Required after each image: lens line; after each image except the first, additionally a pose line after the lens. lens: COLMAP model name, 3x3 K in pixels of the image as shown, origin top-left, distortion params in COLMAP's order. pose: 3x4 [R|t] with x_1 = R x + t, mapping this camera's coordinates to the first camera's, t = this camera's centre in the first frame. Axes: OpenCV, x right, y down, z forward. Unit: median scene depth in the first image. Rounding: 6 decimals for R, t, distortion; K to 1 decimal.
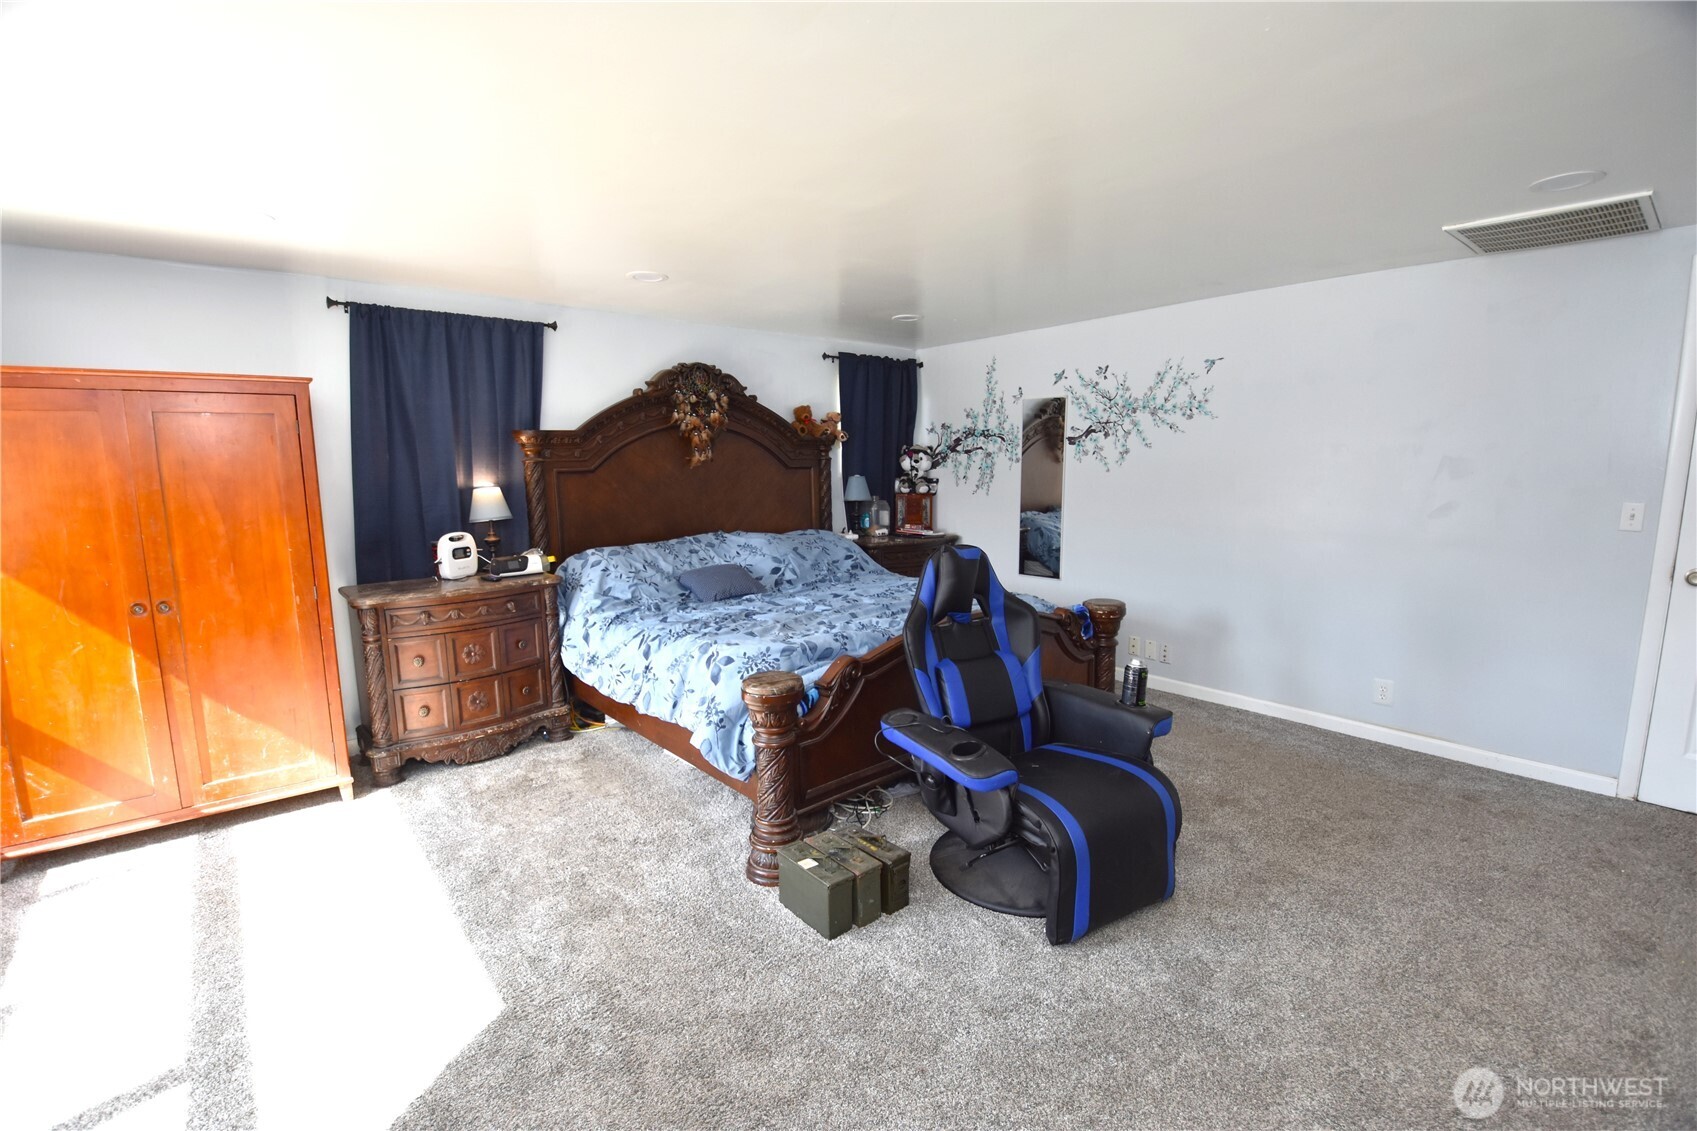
lens RADIAL K [[740.3, 0, 848.7], [0, 740.3, 571.2], [0, 0, 1]] dist [0.005922, -0.021535]
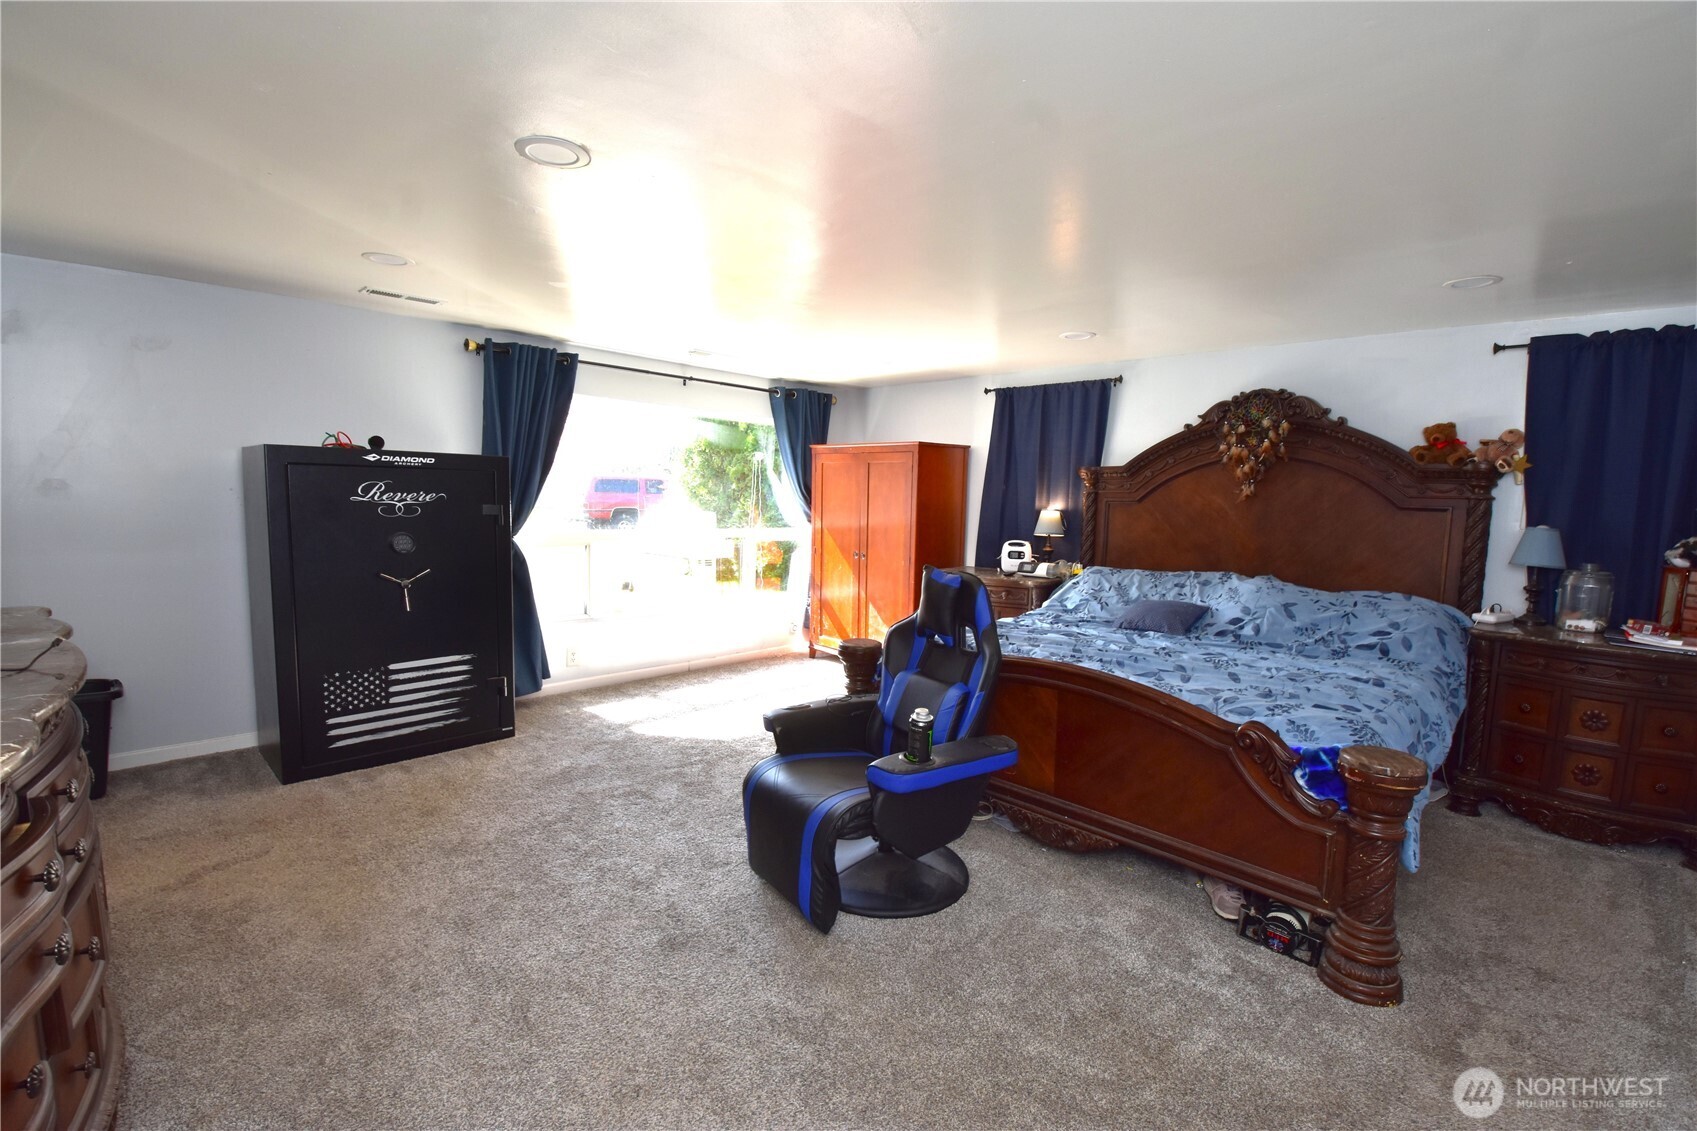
lens RADIAL K [[743.7, 0, 848.5], [0, 743.7, 565.5], [0, 0, 1]] dist [-0.047930, -0.000133]
pose [[0.069699, 0.099901, -0.992553, 0.686658], [-0.175305, 0.980716, 0.086400, -0.057033], [0.982044, 0.167978, 0.085868, 0.464127]]
